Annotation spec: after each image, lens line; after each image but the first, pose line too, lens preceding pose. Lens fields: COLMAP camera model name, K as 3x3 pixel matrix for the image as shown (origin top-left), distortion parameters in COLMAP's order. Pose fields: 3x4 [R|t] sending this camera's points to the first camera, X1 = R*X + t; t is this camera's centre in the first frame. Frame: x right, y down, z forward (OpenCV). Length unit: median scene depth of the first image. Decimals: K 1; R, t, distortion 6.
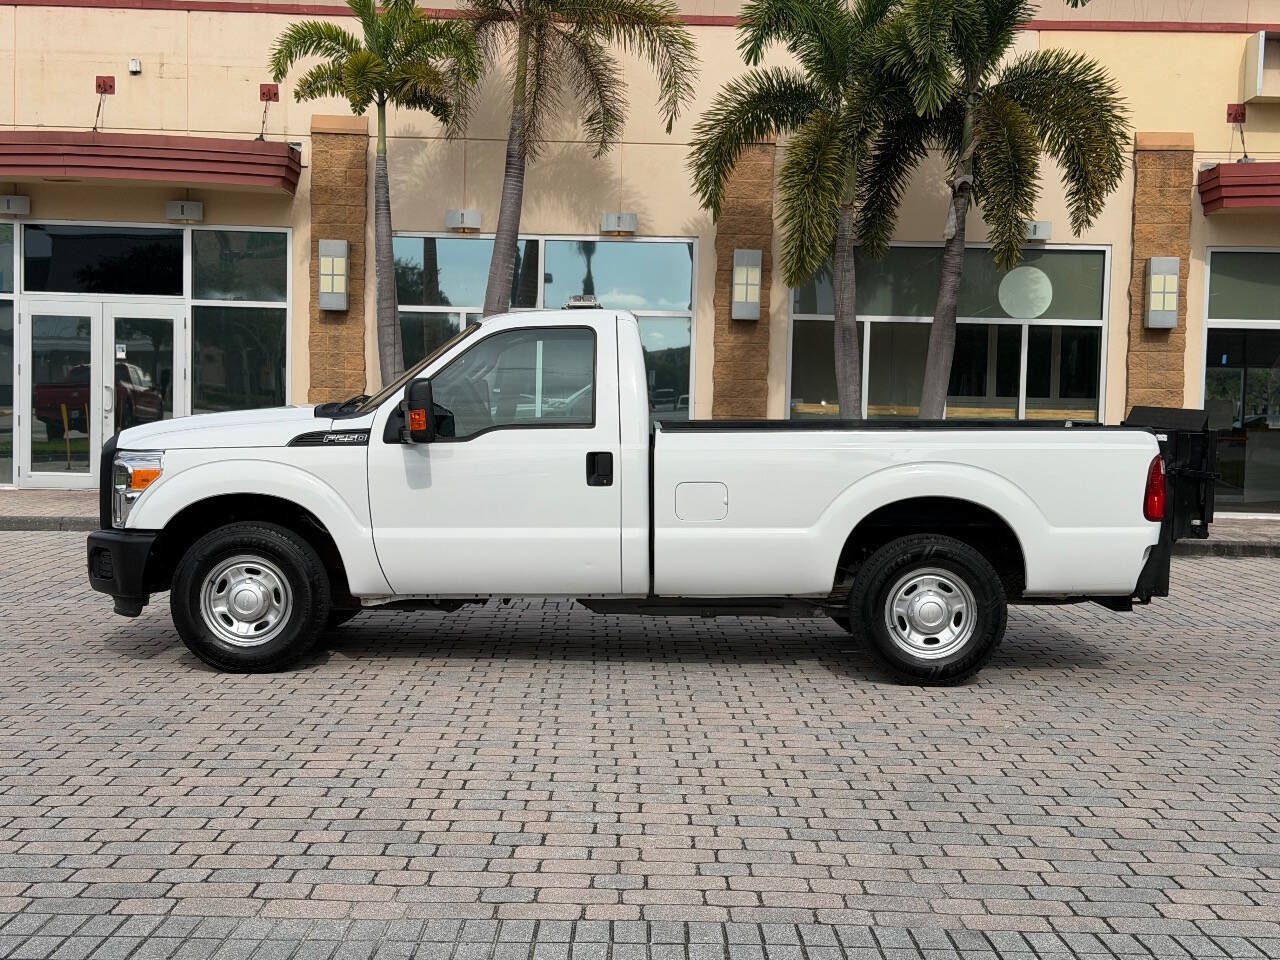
lens RADIAL K [[1915.2, 0, 640.0], [0, 1915.2, 480.0], [0, 0, 1]] dist [0.186010, -0.048558]
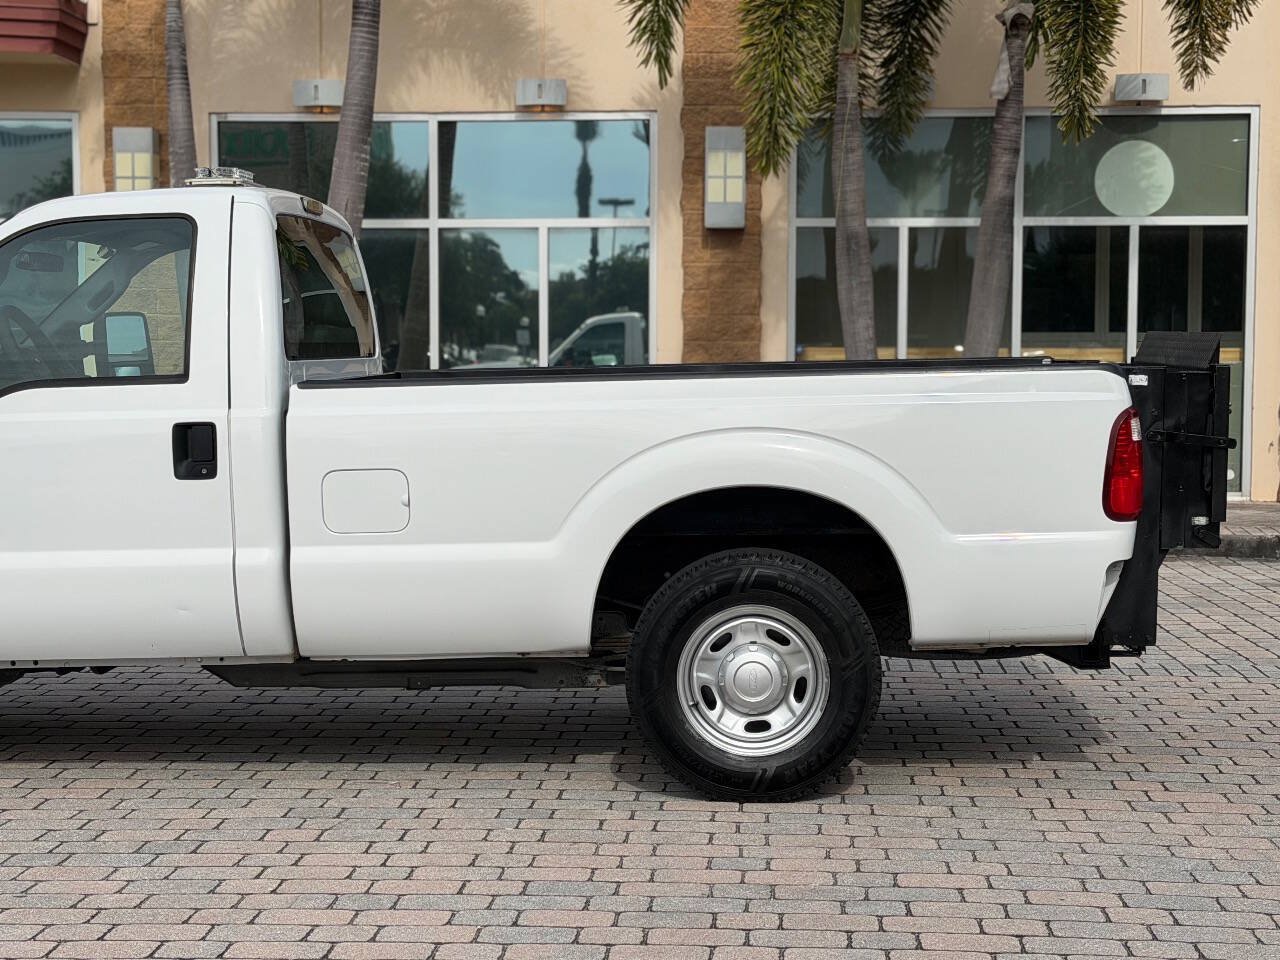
lens RADIAL K [[2450.9, 0, 640.0], [0, 2450.9, 480.0], [0, 0, 1]] dist [0.207497, -0.350229]
pose [[0.997853, -0.018235, -0.062897, 0.080945], [0.018757, 0.999794, 0.007707, 0.000028], [0.062743, -0.008870, 0.997990, 0.114549]]
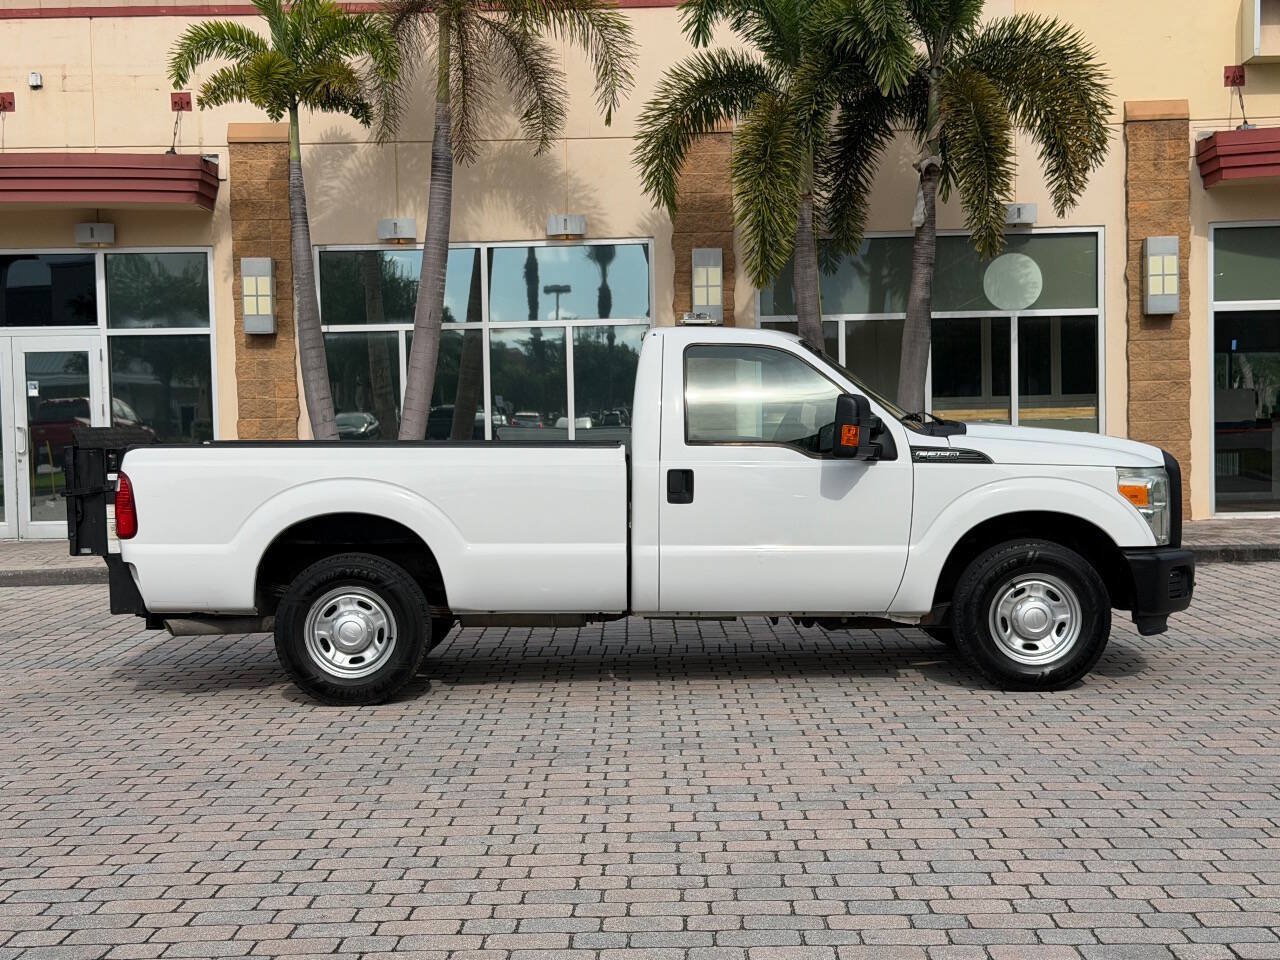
lens RADIAL K [[2011.3, 0, 640.0], [0, 2011.3, 480.0], [0, 0, 1]] dist [0.186346, -0.086316]
pose [[0.998812, -0.042458, -0.023923, 0.043769], [0.042268, 0.999071, -0.008406, -0.002557], [0.024258, 0.007385, 0.999678, 0.037598]]
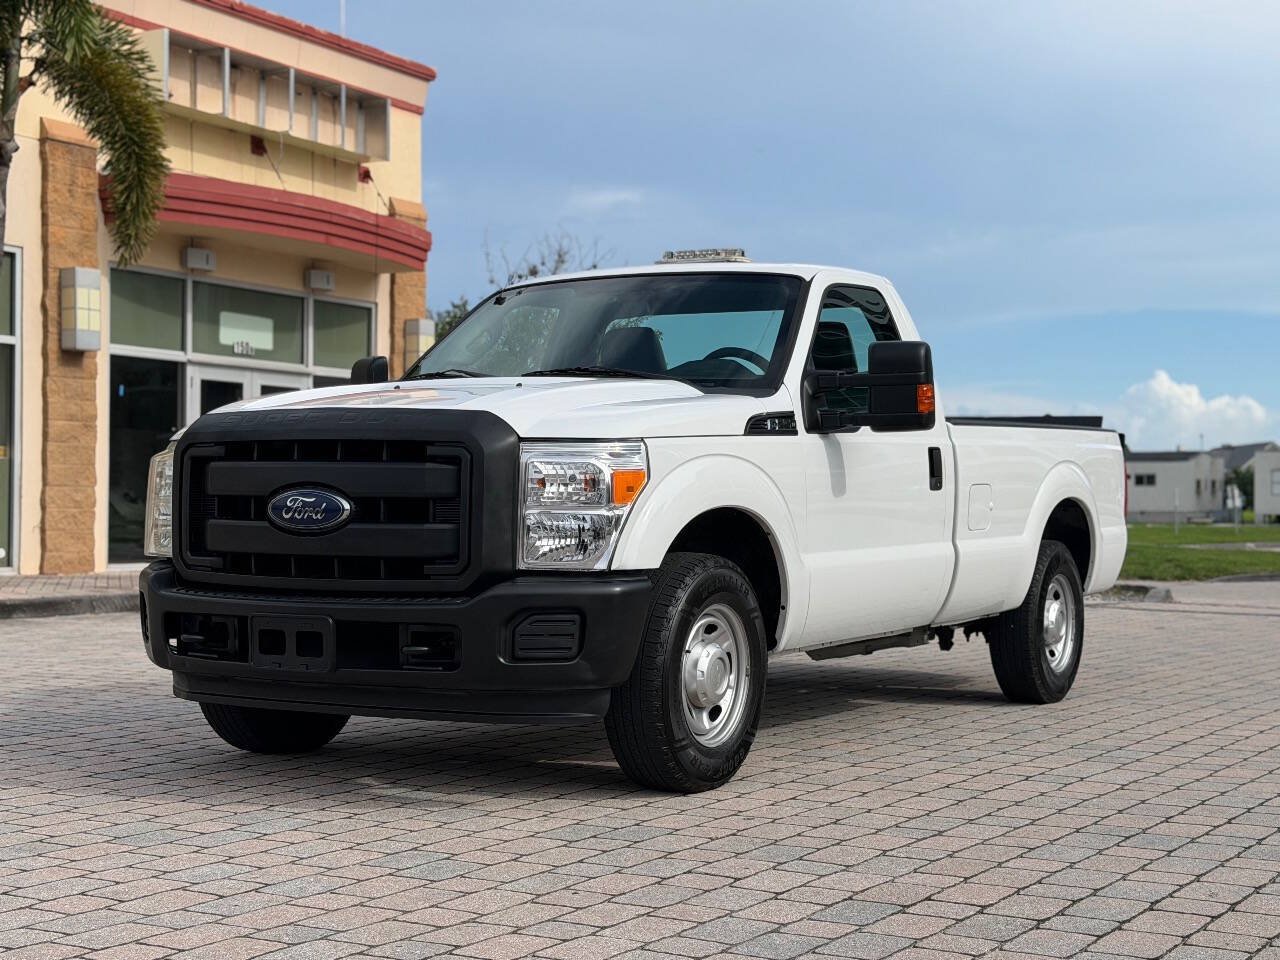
lens RADIAL K [[2011.3, 0, 640.0], [0, 2011.3, 480.0], [0, 0, 1]] dist [0.186346, -0.086316]
pose [[0.497355, -0.005351, 0.867531, -0.399460], [0.040351, 0.999041, -0.016971, 0.003939], [-0.866608, 0.043446, 0.497094, 0.353335]]
